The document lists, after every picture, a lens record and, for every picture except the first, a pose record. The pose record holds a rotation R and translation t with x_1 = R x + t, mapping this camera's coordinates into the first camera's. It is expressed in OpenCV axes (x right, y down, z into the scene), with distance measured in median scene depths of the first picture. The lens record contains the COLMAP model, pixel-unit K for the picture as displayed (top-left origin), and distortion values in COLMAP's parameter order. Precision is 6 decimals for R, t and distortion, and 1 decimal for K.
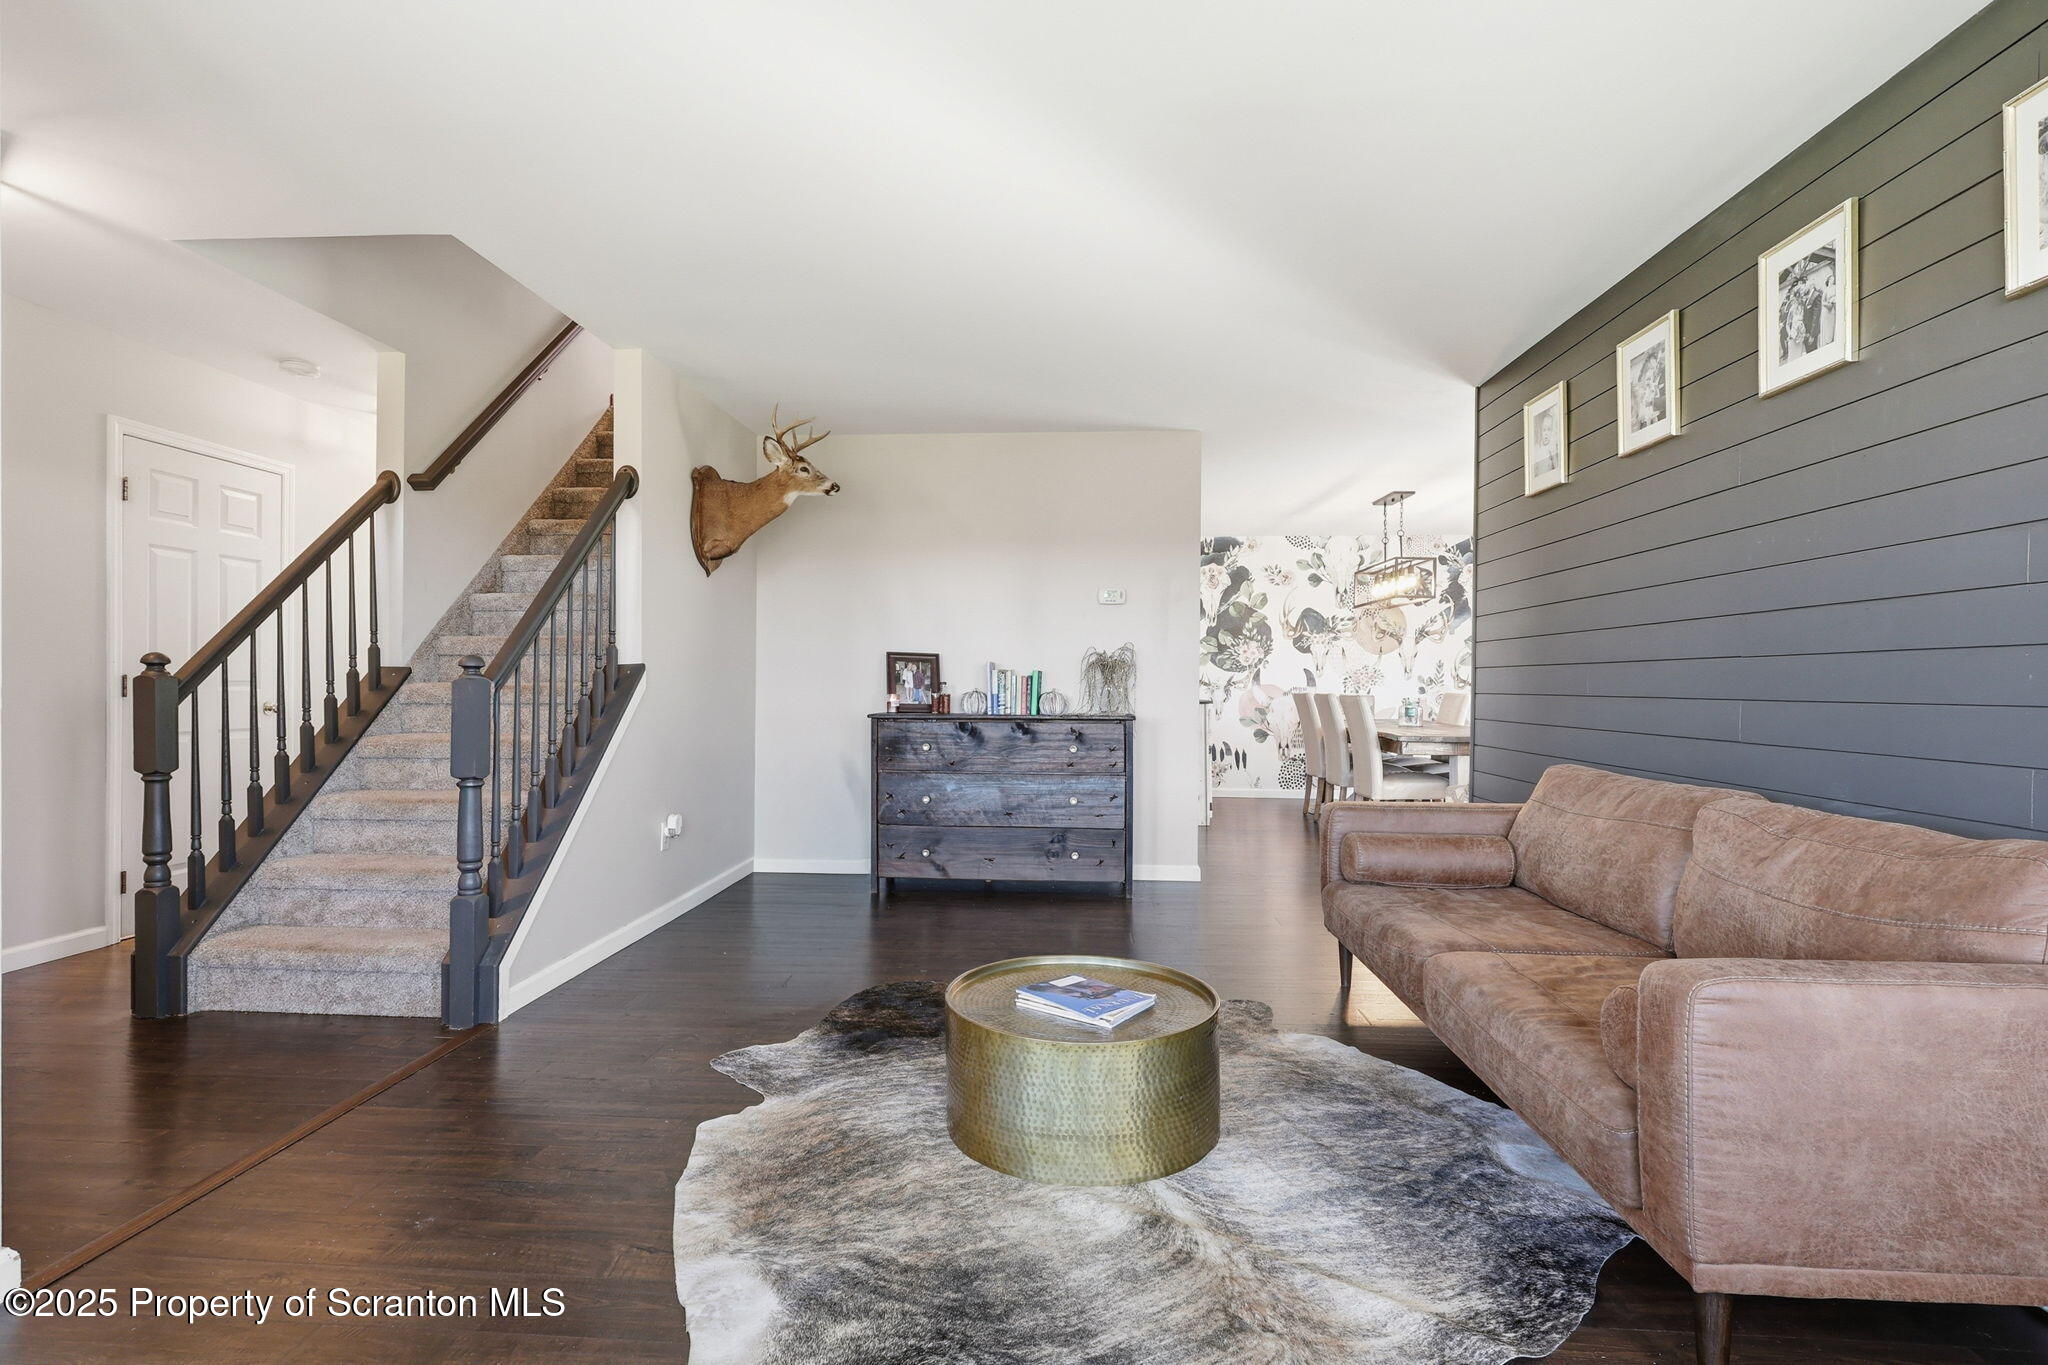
lens RADIAL K [[961.1, 0, 1013.5], [0, 961.1, 685.1], [0, 0, 1]] dist [0.005833, 0.001381]
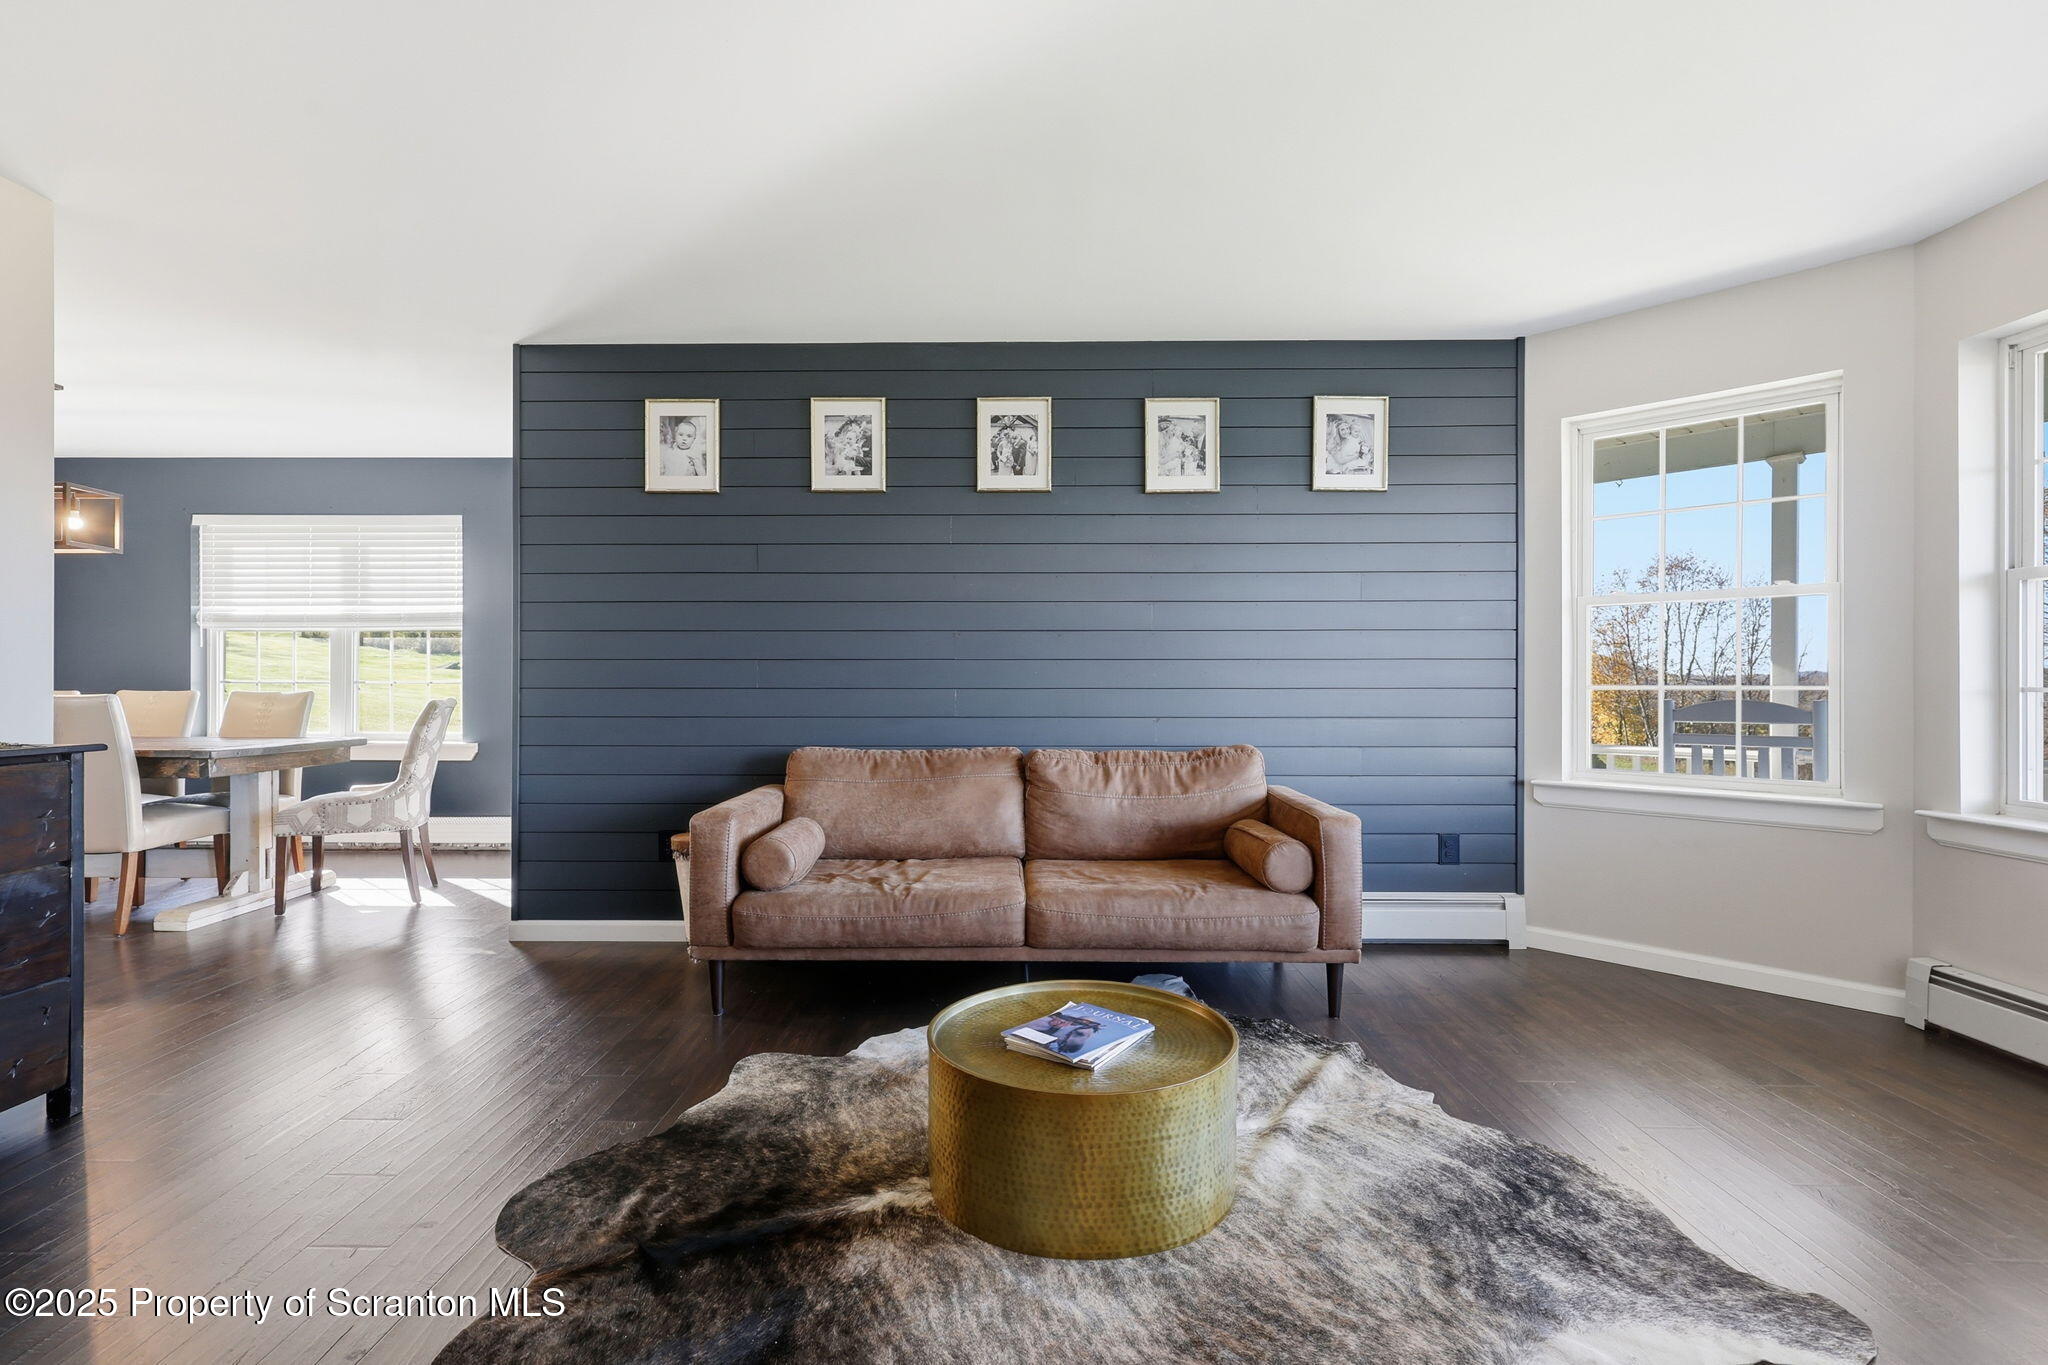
lens RADIAL K [[961.1, 0, 1009.1], [0, 961.1, 679.9], [0, 0, 1]] dist [0.005833, 0.001381]
pose [[-0.054146, -0.006675, 0.998511, -0.808963], [-0.000212, 0.999978, 0.006674, -0.008734], [-0.998533, 0.000149, -0.054146, 1.109825]]
